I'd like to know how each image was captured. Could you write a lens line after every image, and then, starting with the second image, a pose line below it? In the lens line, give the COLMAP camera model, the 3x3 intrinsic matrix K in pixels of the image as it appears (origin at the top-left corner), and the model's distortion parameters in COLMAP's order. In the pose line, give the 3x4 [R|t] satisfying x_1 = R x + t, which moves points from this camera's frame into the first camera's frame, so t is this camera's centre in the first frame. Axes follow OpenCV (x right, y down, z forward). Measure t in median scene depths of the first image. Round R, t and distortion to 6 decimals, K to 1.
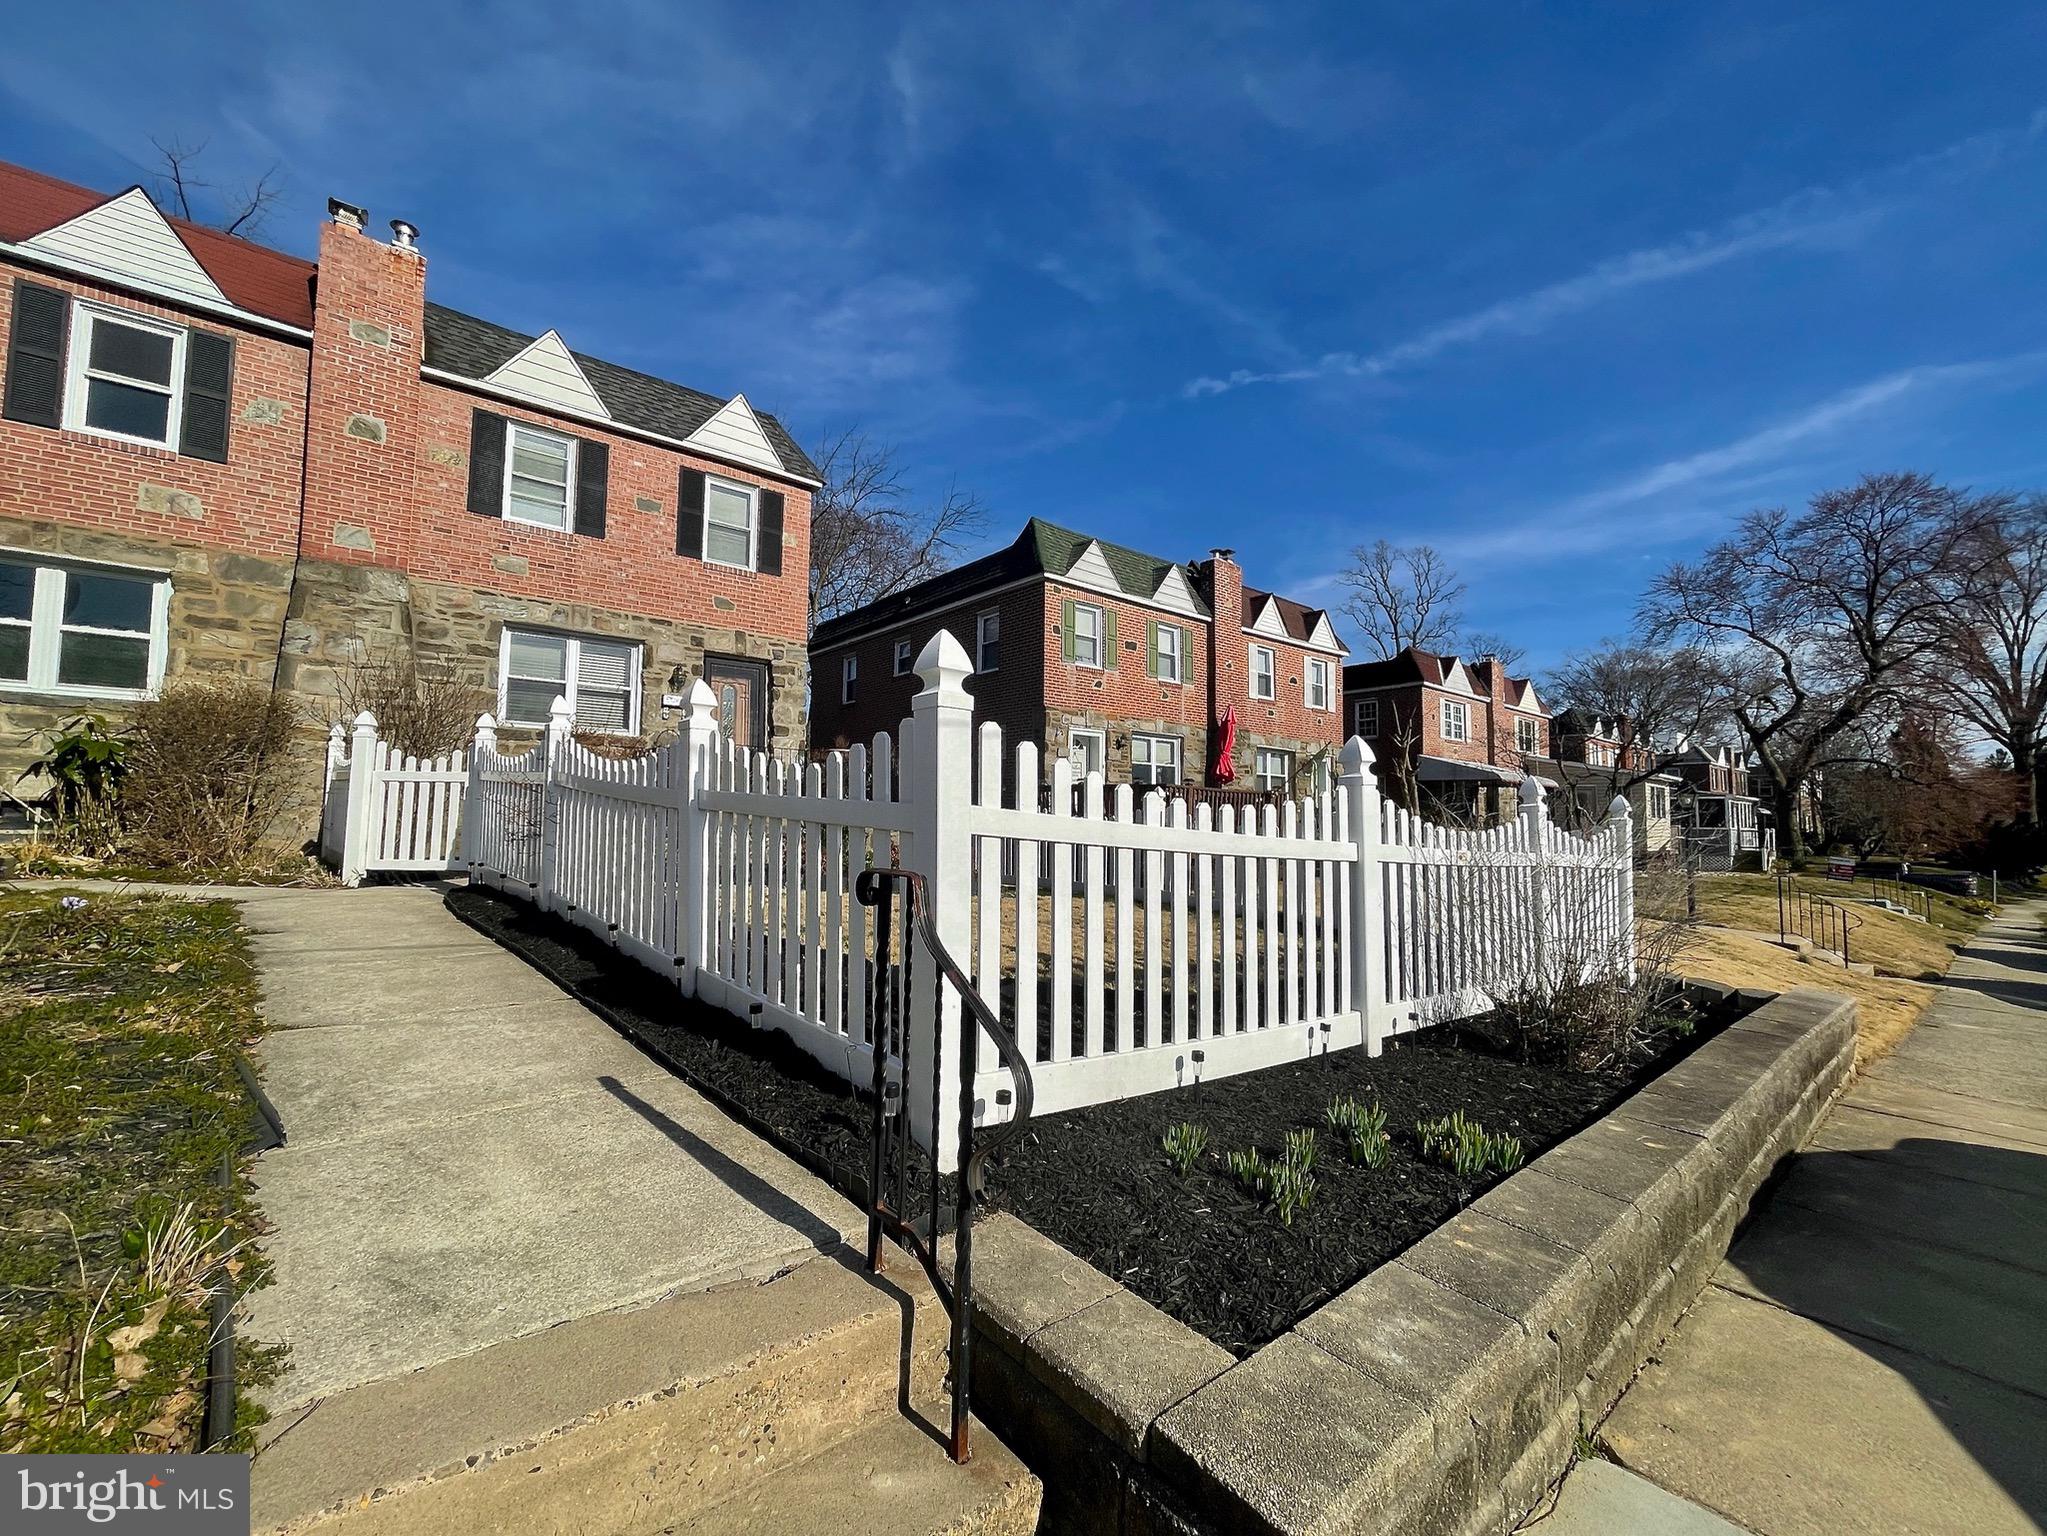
lens RADIAL K [[826.2, 0, 1030.2], [0, 826.2, 771.3], [0, 0, 1]] dist [-0.002709, -0.000628]
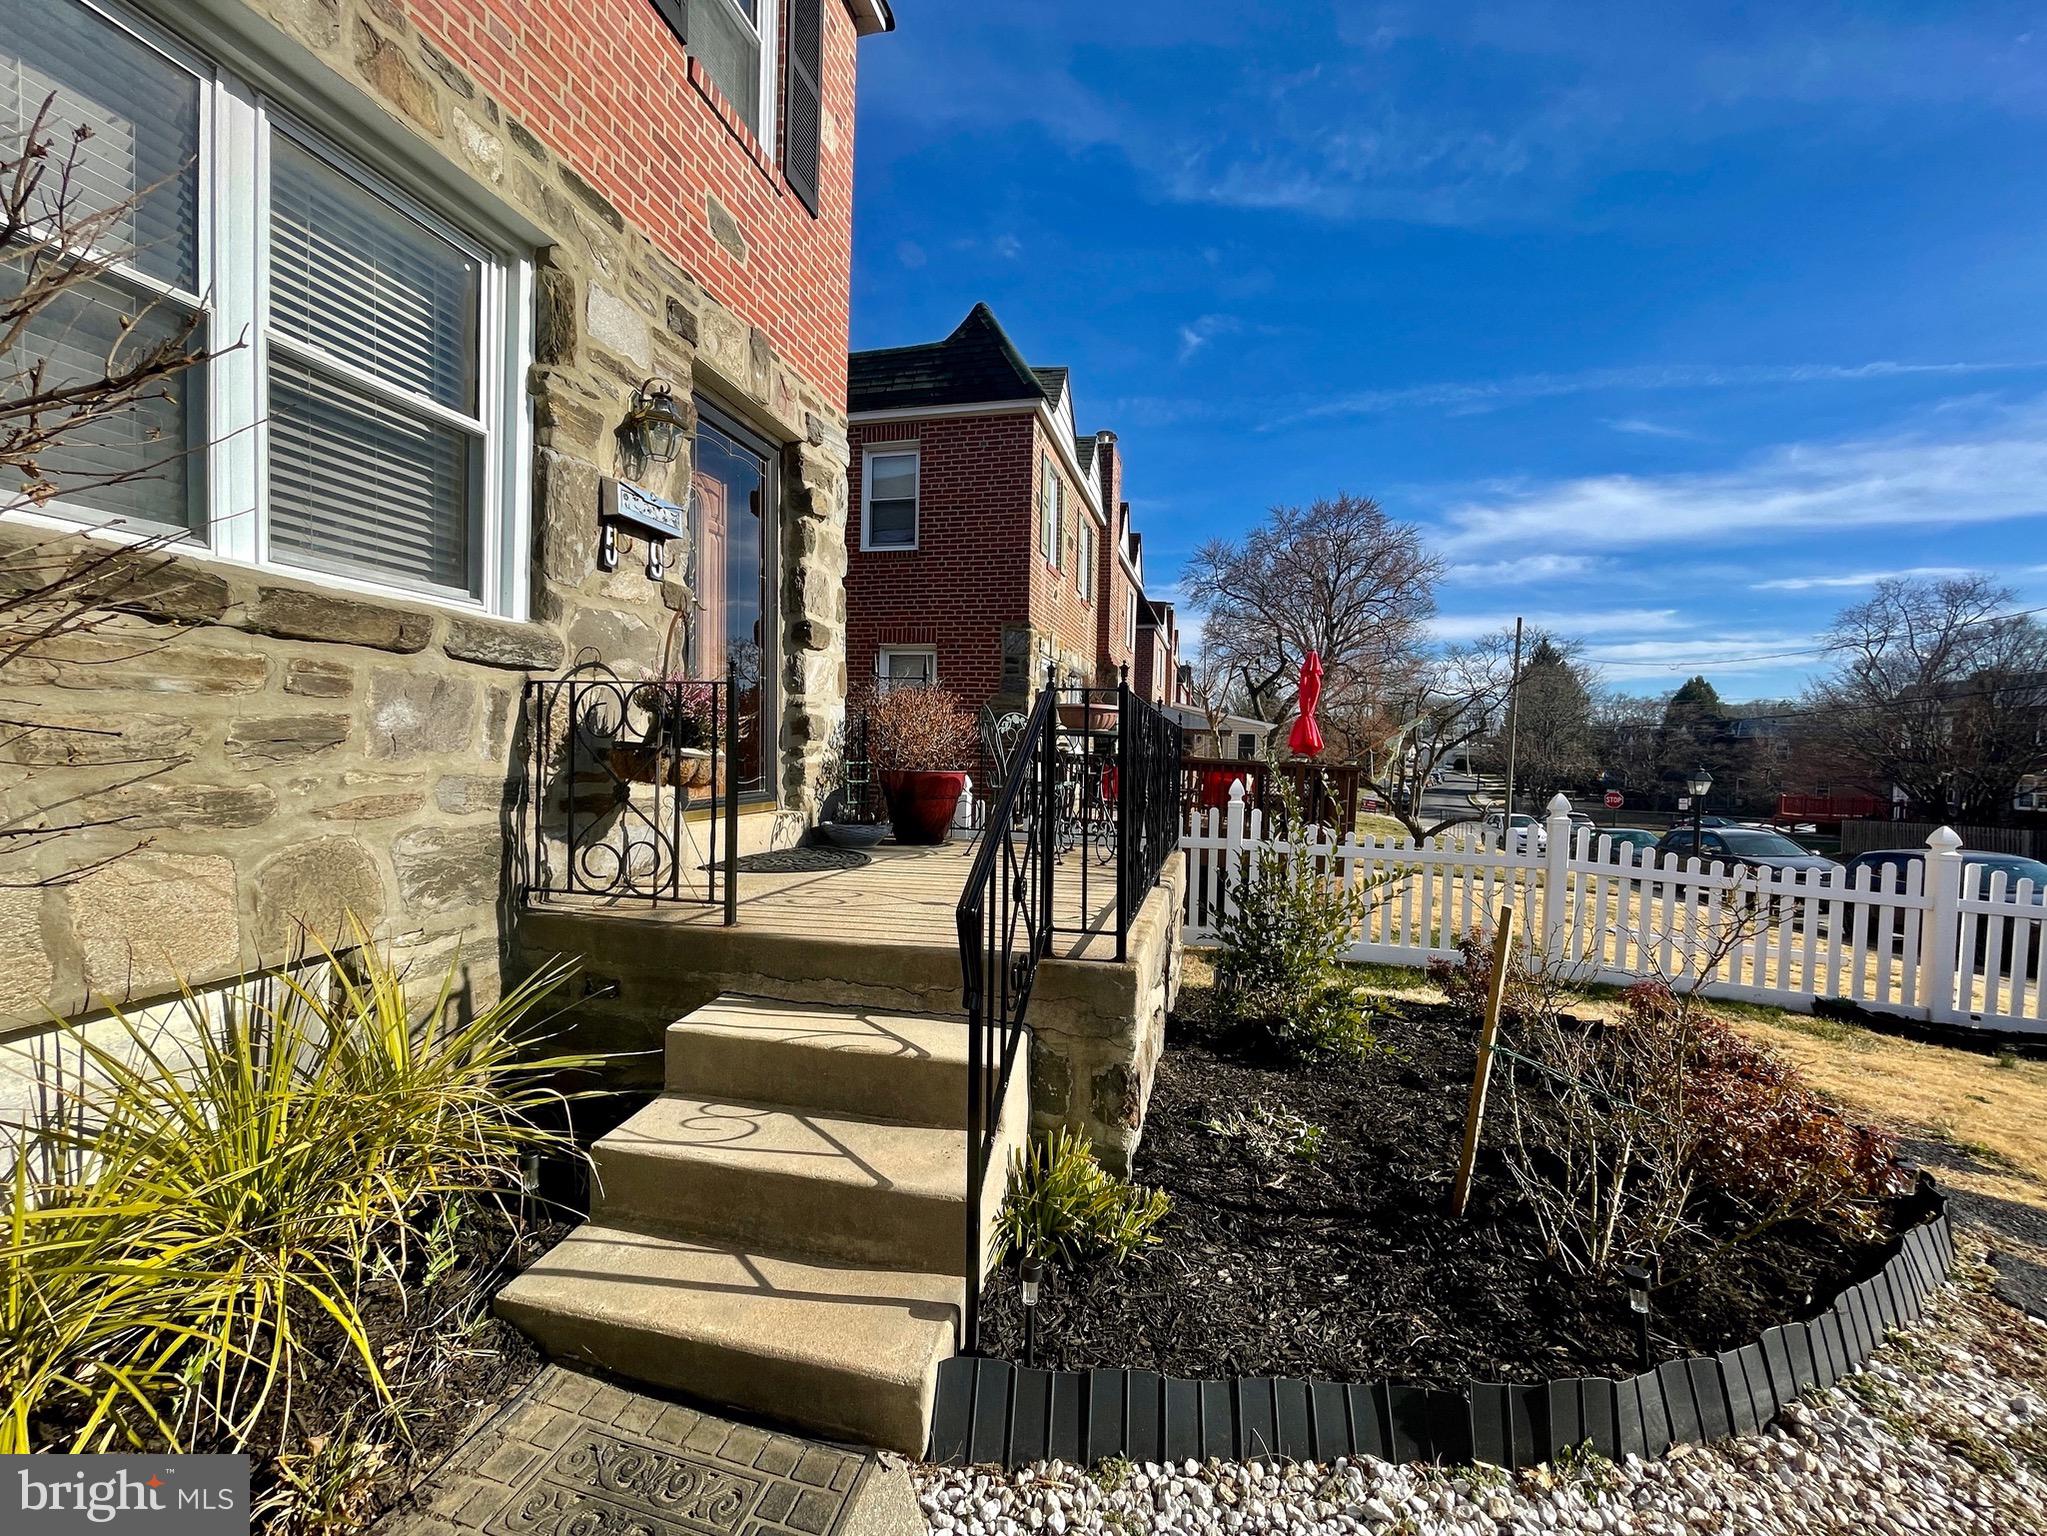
lens RADIAL K [[826.2, 0, 1019.9], [0, 826.2, 775.5], [0, 0, 1]] dist [-0.002709, -0.000628]
pose [[0.799921, -0.012290, 0.599979, -0.496593], [-0.052539, 0.994517, 0.090419, -0.025984], [-0.597801, -0.103851, 0.794890, 0.680655]]
